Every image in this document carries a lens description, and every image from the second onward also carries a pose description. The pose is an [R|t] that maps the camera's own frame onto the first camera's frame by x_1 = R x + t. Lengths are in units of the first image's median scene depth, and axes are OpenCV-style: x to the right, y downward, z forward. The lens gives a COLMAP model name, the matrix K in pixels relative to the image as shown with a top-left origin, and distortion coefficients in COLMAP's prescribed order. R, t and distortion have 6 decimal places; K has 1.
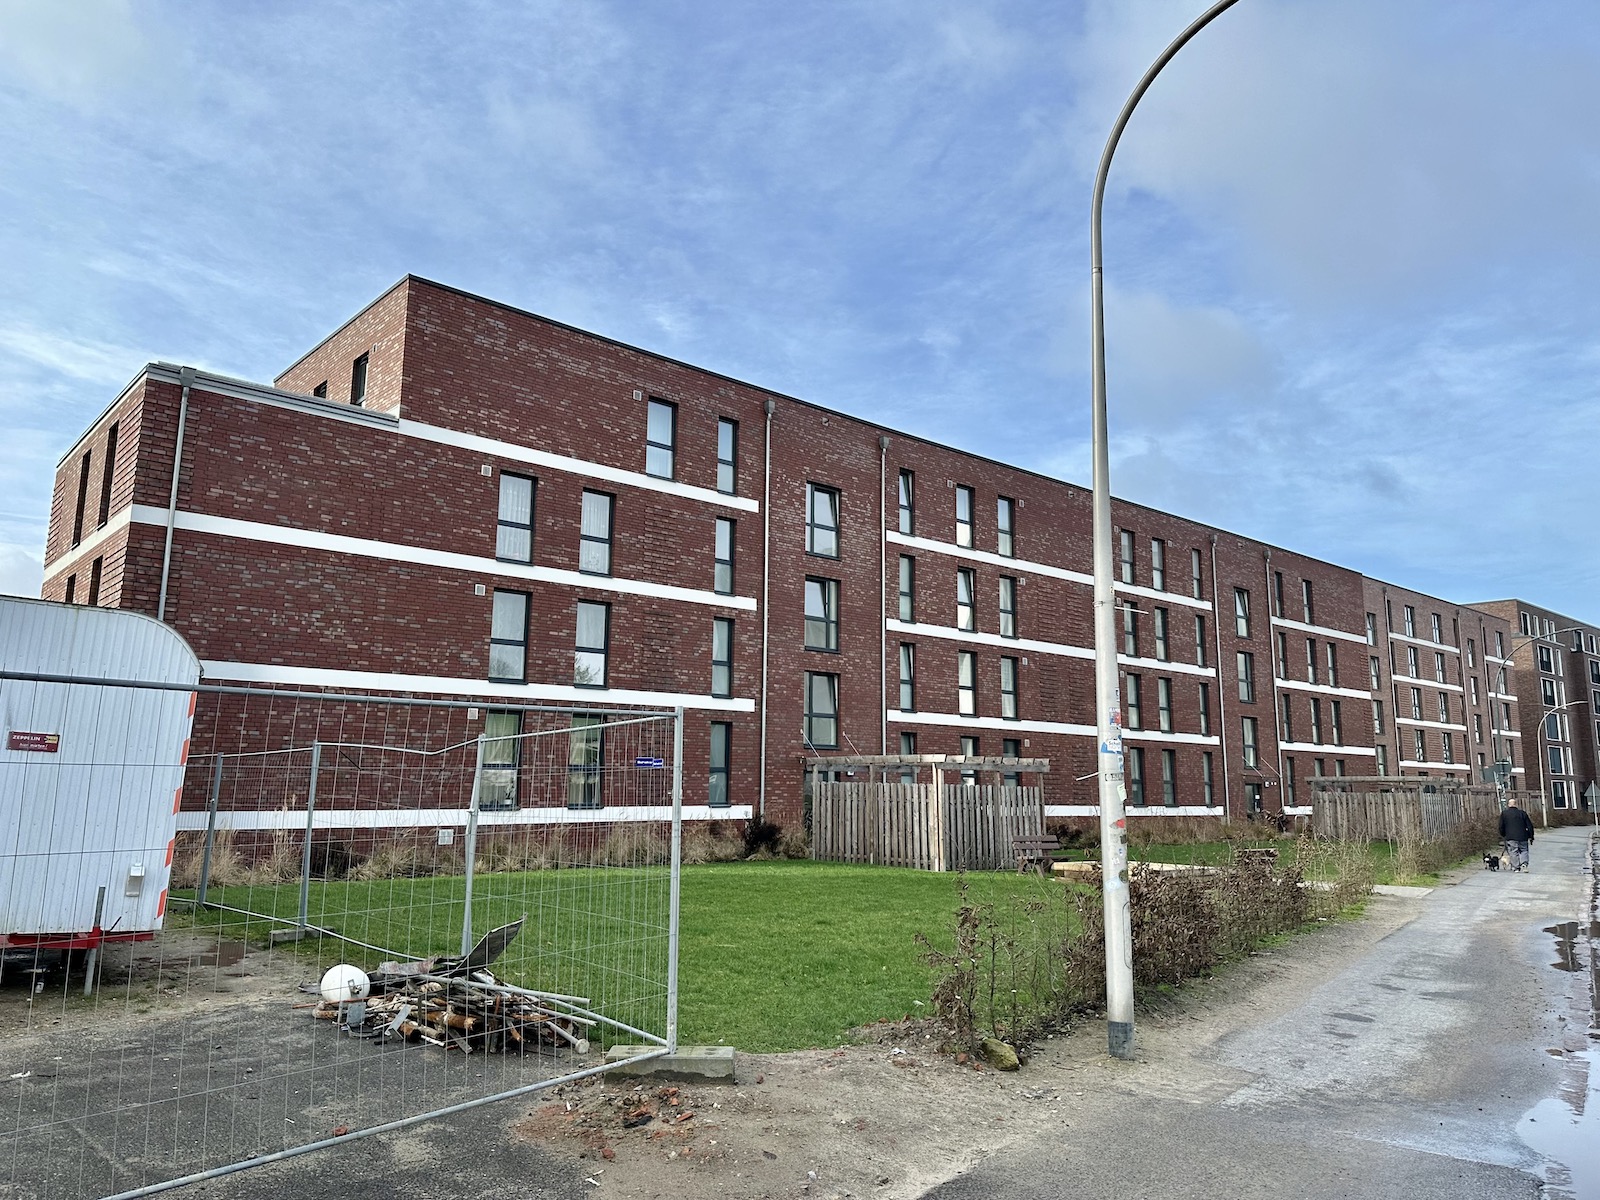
lens RADIAL K [[1119.7, 0, 790.7], [0, 1119.7, 591.6], [0, 0, 1]] dist [0.056219, -0.036372]
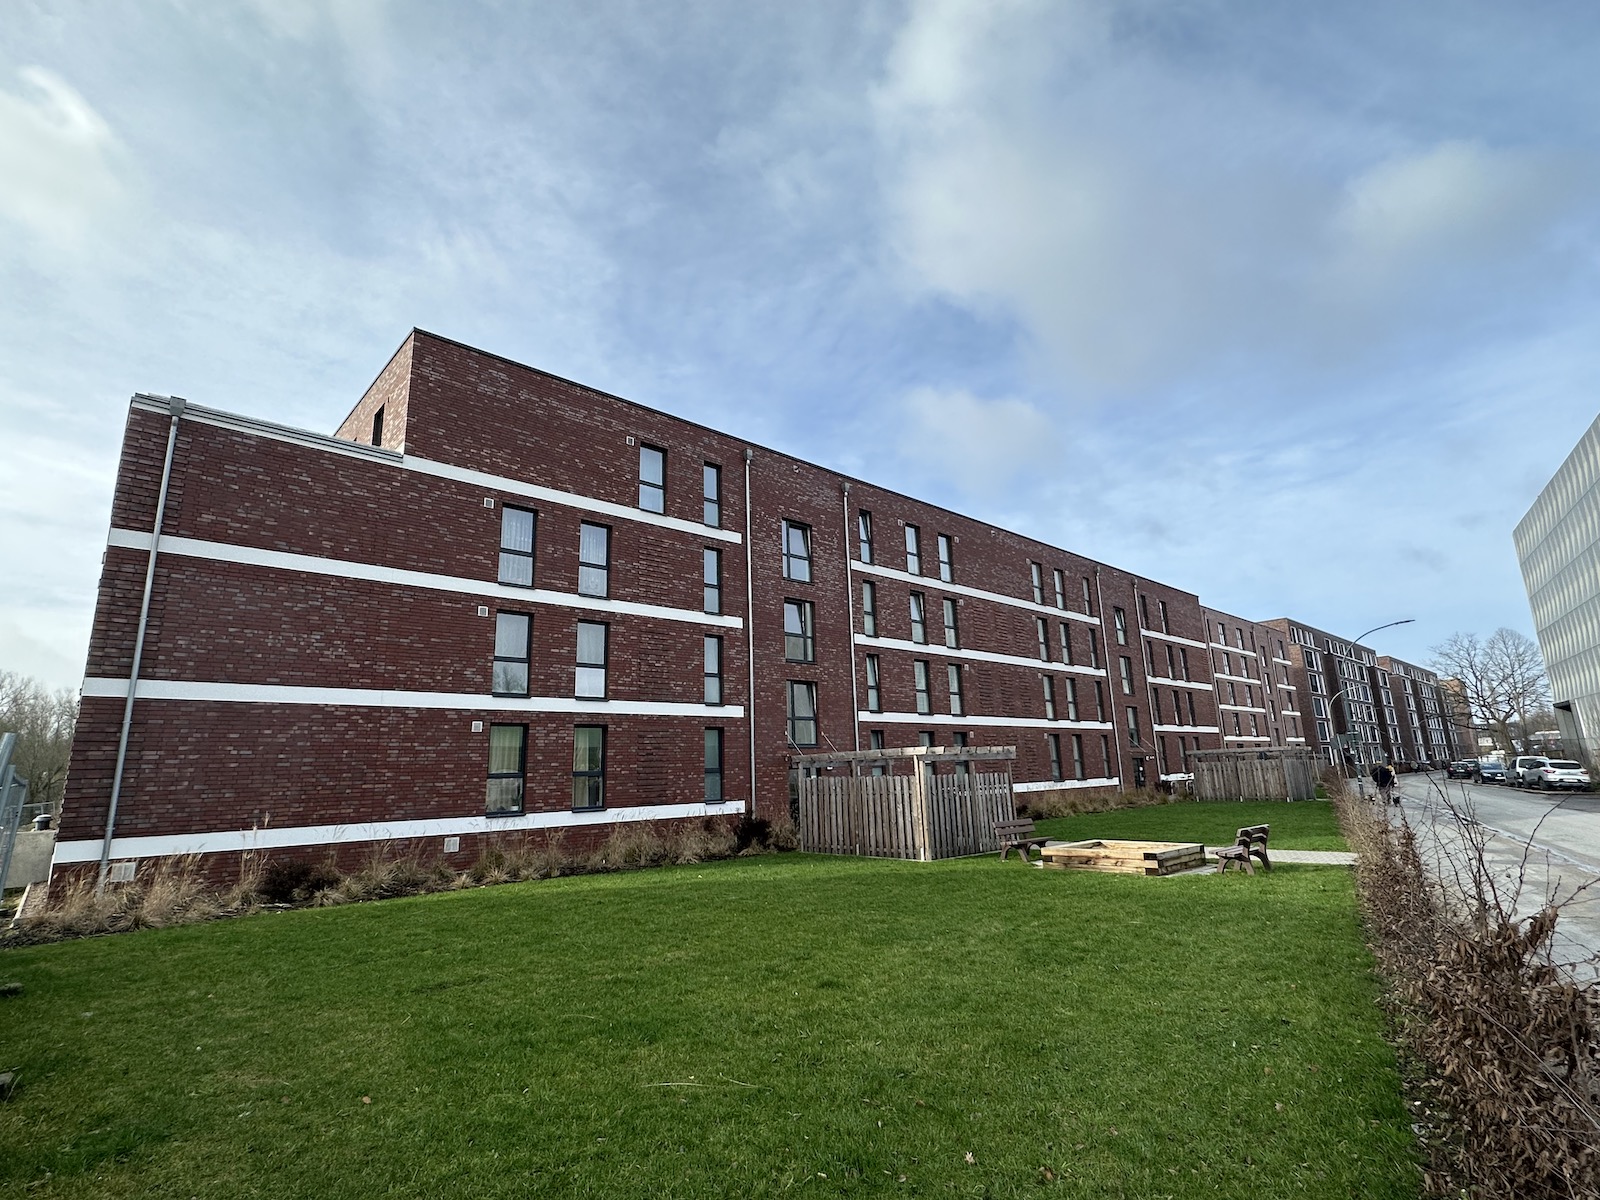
lens RADIAL K [[758.1, 0, 792.0], [0, 758.1, 600.3], [0, 0, 1]] dist [-0.012294, 0.004434]
pose [[0.998957, -0.038734, 0.024159, 0.002427], [0.039974, 0.997785, -0.053169, 0.033681], [-0.022046, 0.054079, 0.998293, 0.234883]]
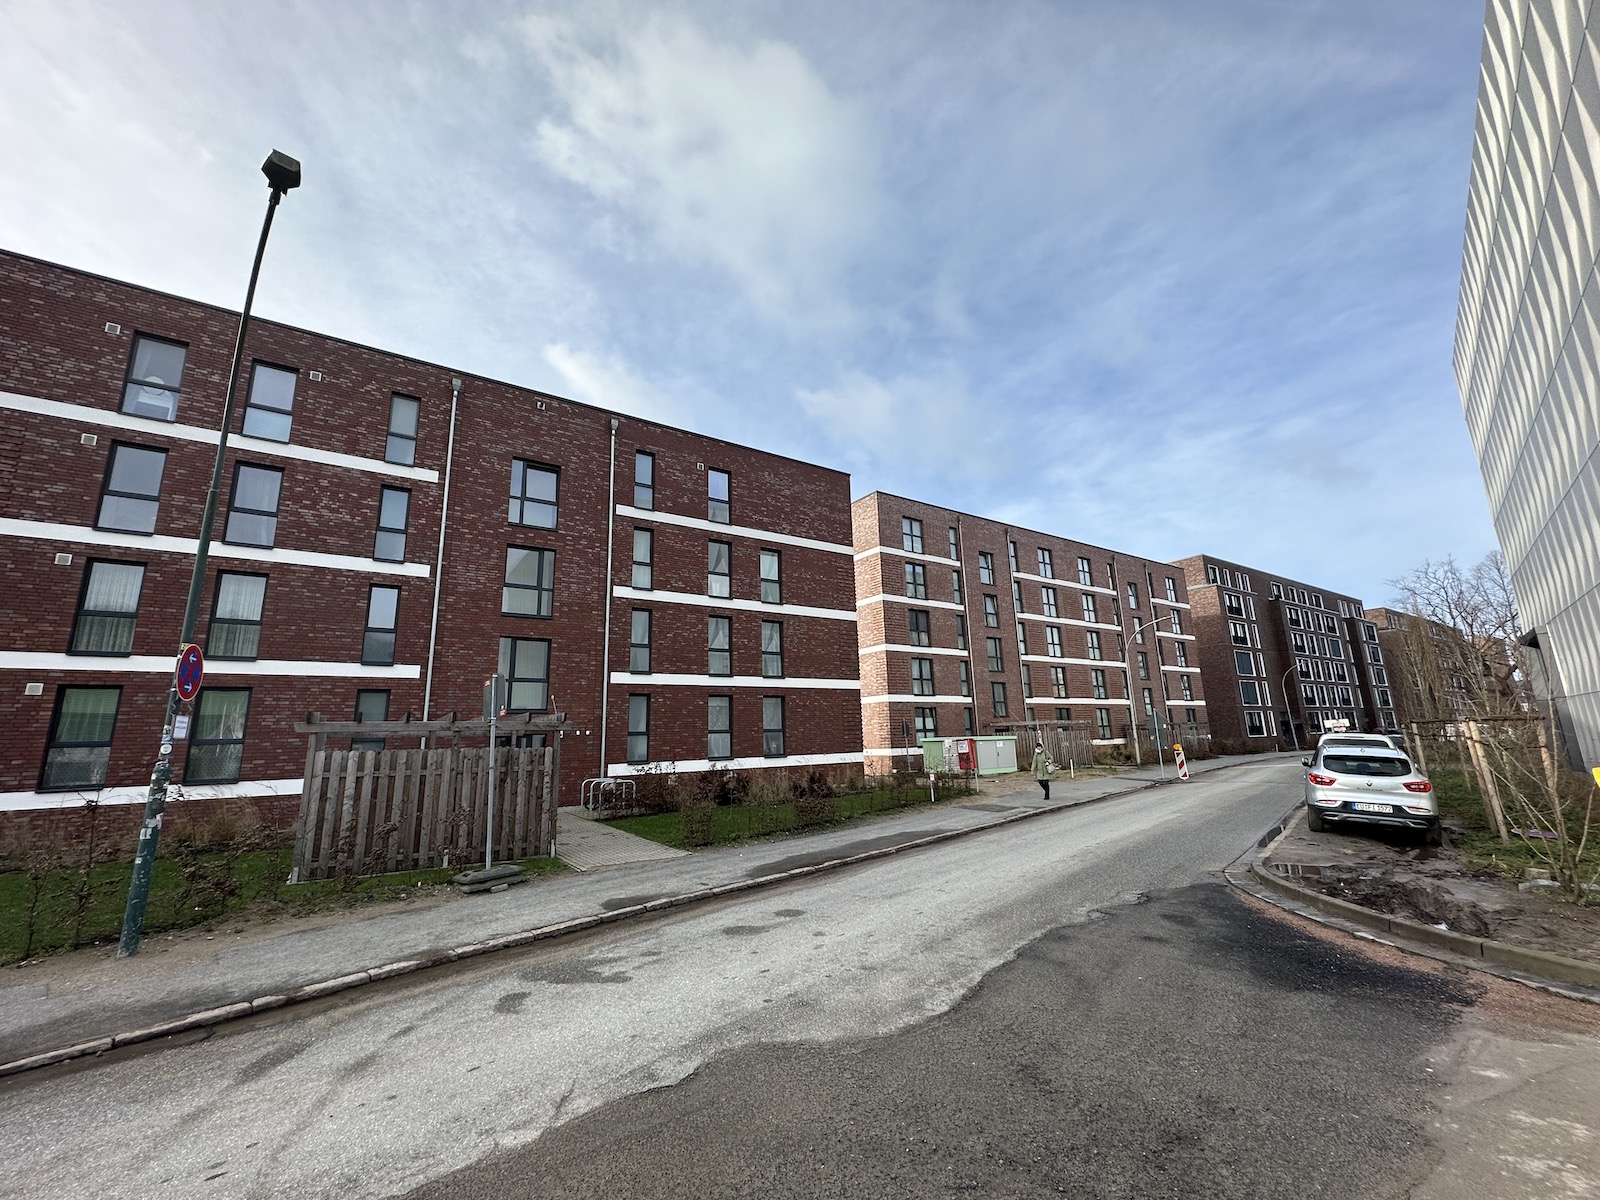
lens RADIAL K [[579.9, 0, 798.8], [0, 579.9, 611.9], [0, 0, 1]] dist [0.012324, 0.000108]
pose [[0.987433, -0.072770, -0.140291, 0.392833], [0.067863, 0.996914, -0.039455, 0.097557], [0.142729, 0.029438, 0.989324, 0.561386]]
